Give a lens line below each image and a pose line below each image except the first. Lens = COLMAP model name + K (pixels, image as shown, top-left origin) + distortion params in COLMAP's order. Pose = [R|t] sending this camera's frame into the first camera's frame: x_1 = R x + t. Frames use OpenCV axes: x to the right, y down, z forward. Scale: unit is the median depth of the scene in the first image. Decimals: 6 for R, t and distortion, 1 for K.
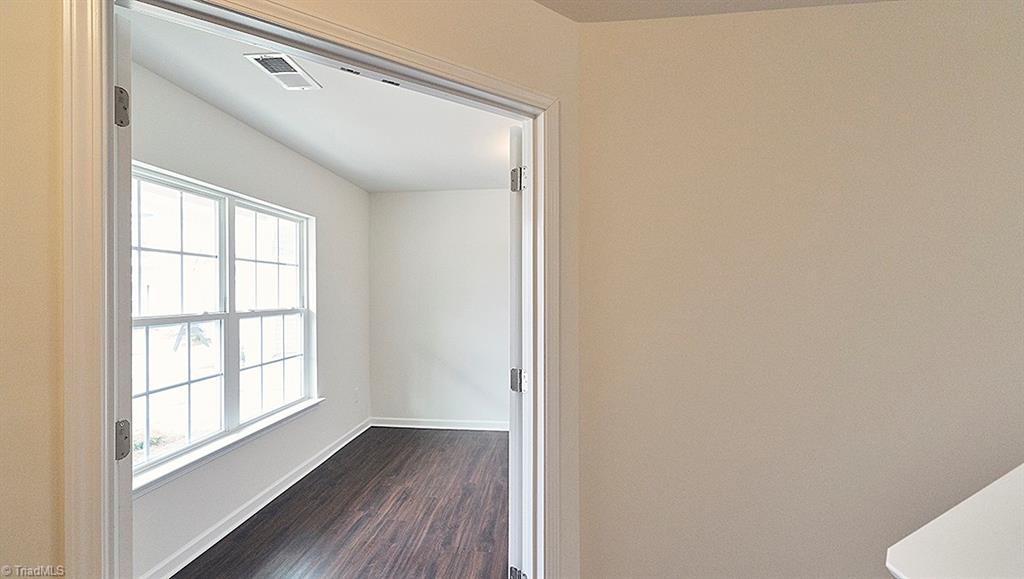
lens RADIAL K [[469.8, 0, 496.7], [0, 469.8, 287.1], [0, 0, 1]] dist [-0.000279, 0.000048]
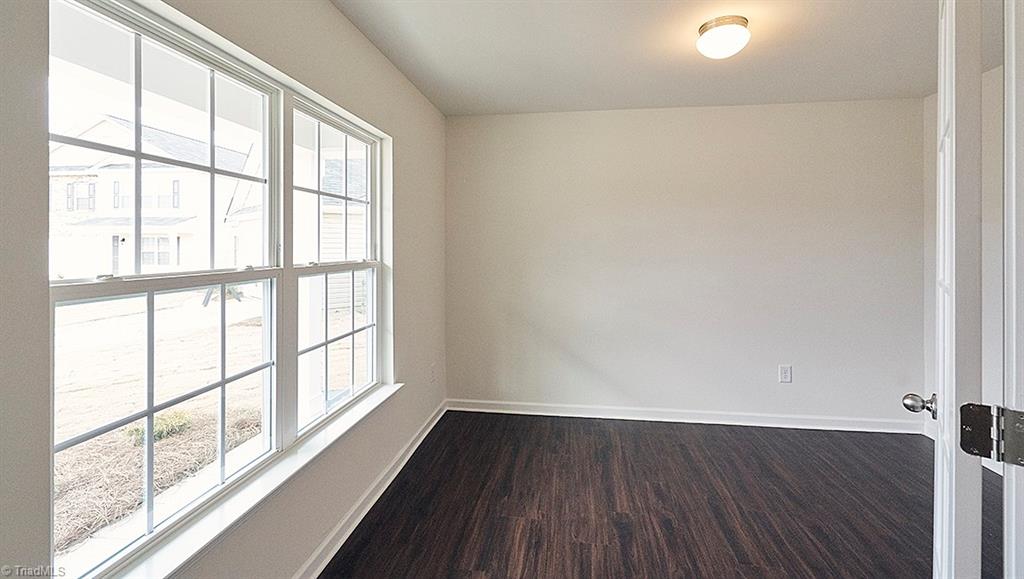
lens RADIAL K [[460.6, 0, 512.8], [0, 460.6, 239.2], [0, 0, 1]] dist [-0.000776, -0.000024]
pose [[0.999895, 0.003811, -0.013955, -0.219276], [-0.003894, 0.999975, -0.005924, 0.015985], [0.013933, 0.005977, 0.999885, 0.329476]]
